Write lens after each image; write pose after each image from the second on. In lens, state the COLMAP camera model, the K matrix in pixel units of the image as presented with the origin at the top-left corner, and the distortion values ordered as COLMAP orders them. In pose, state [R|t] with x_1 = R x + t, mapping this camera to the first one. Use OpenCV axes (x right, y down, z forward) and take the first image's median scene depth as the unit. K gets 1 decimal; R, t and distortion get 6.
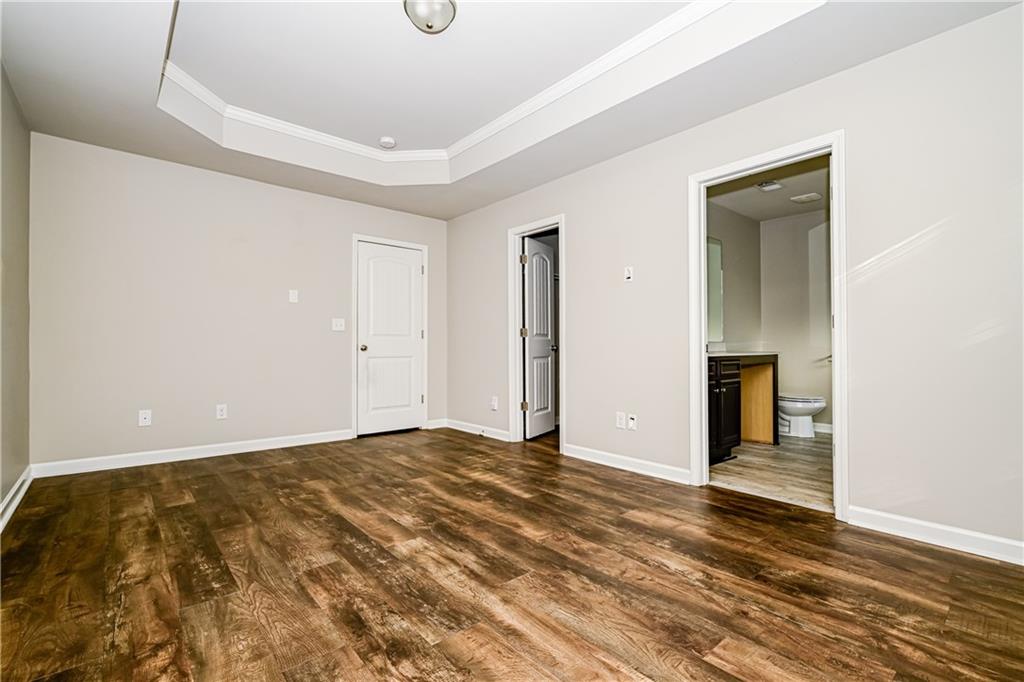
lens RADIAL K [[467.7, 0, 513.3], [0, 467.7, 344.4], [0, 0, 1]] dist [-0.001091, -0.000471]
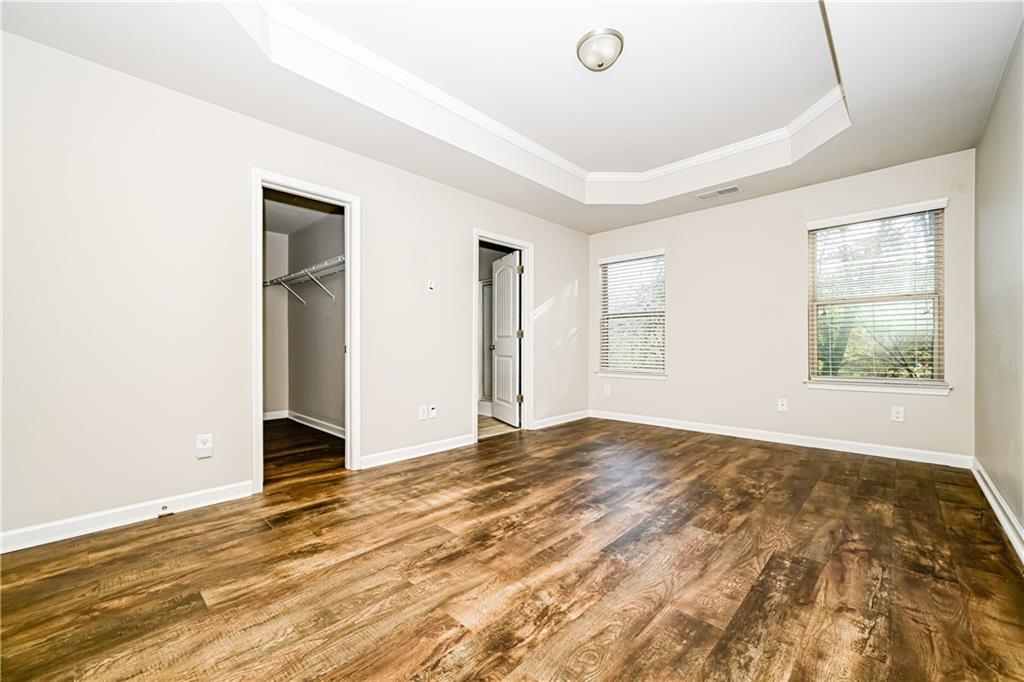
lens RADIAL K [[406.8, 0, 513.5], [0, 406.8, 341.6], [0, 0, 1]] dist [-0.004088, 0.000049]
pose [[-0.103424, 0.011345, 0.994573, -1.176723], [-0.001229, 0.999933, -0.011534, 0.000716], [-0.994637, -0.002416, -0.103403, 1.341108]]
